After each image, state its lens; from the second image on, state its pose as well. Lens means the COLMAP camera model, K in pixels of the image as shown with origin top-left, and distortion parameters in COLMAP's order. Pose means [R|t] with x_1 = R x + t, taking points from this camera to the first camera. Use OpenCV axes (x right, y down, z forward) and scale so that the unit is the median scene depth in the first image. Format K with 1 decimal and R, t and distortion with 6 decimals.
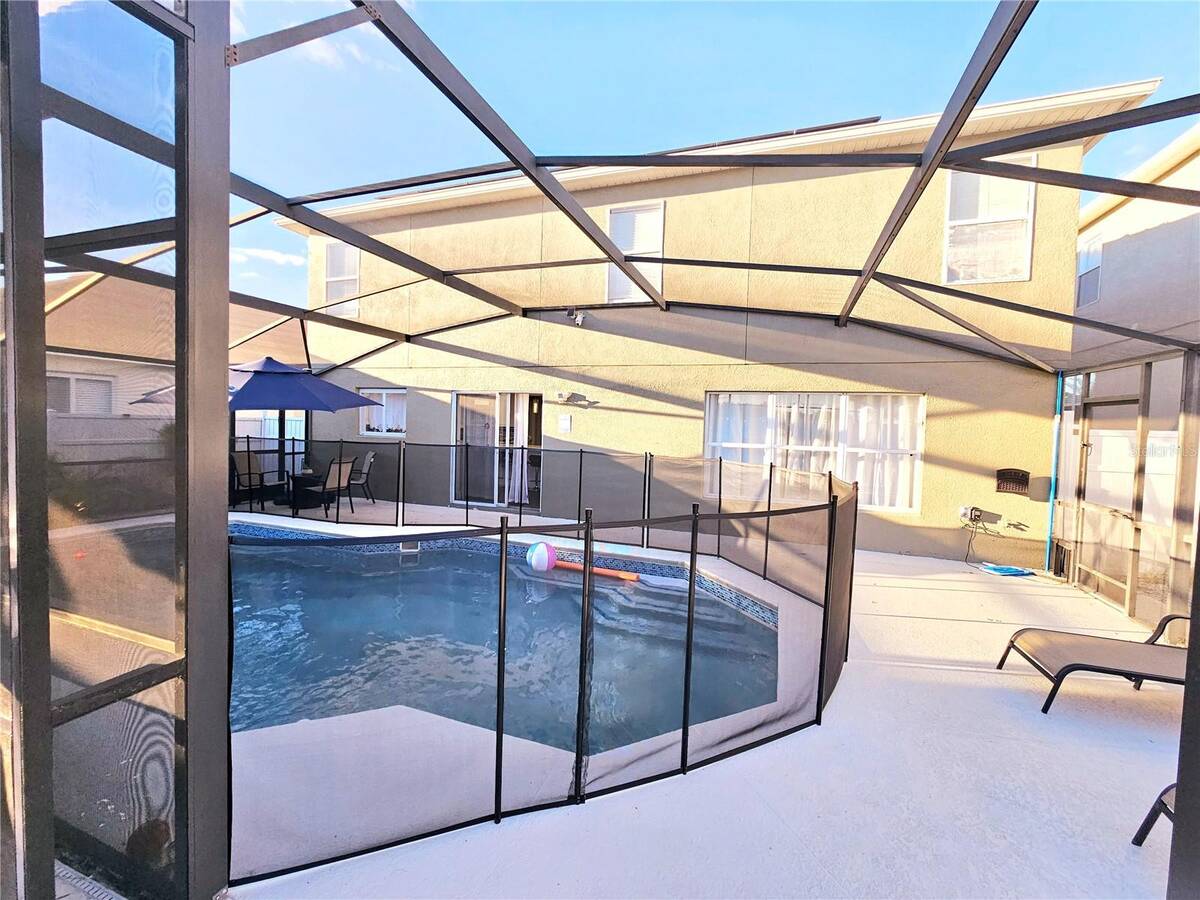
lens RADIAL K [[492.1, 0, 598.7], [0, 492.1, 447.5], [0, 0, 1]] dist [0.001826, 0.000750]
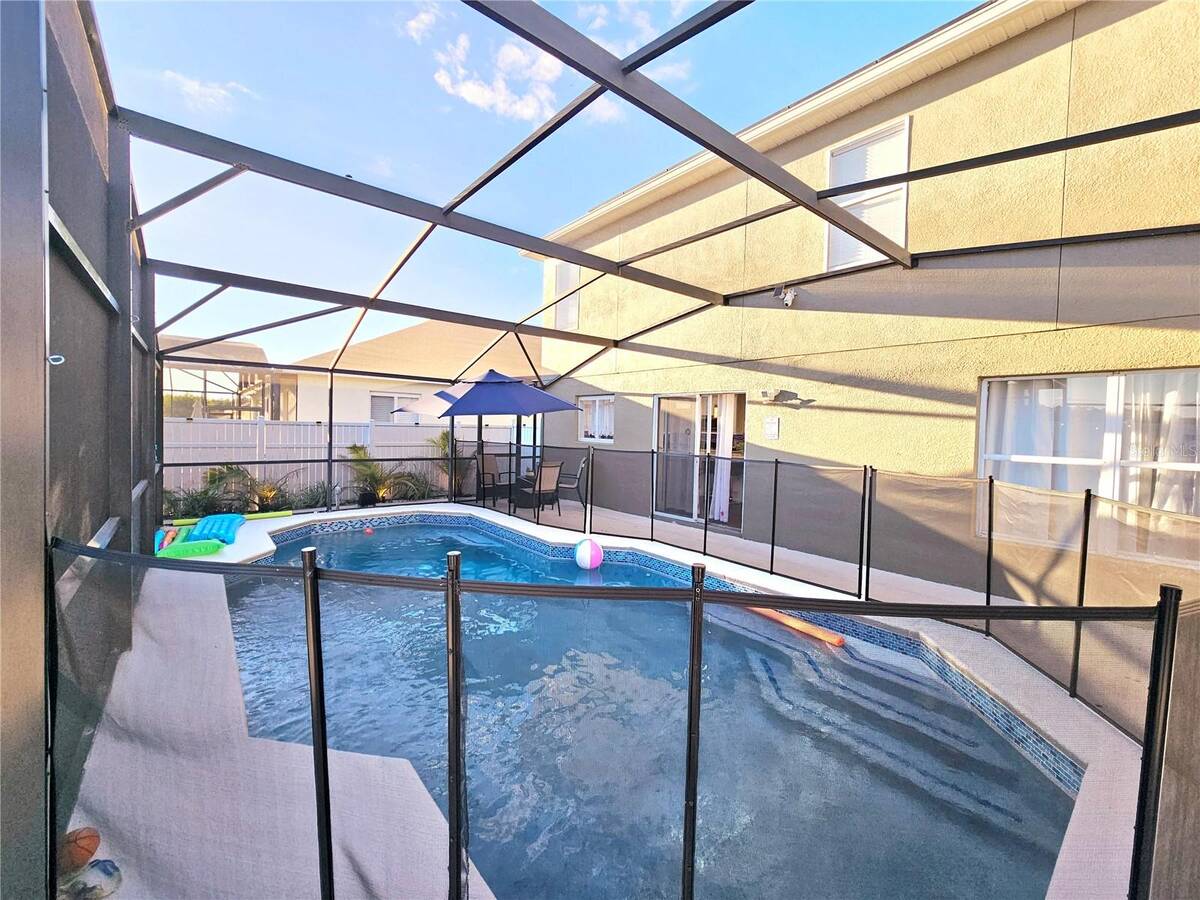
lens RADIAL K [[492.1, 0, 602.3], [0, 492.1, 441.9], [0, 0, 1]] dist [0.001826, 0.000750]
pose [[0.864310, 0.008920, -0.502880, 0.101798], [-0.026581, 0.999256, -0.027961, 0.005055], [0.502256, 0.037534, 0.863904, 0.155174]]
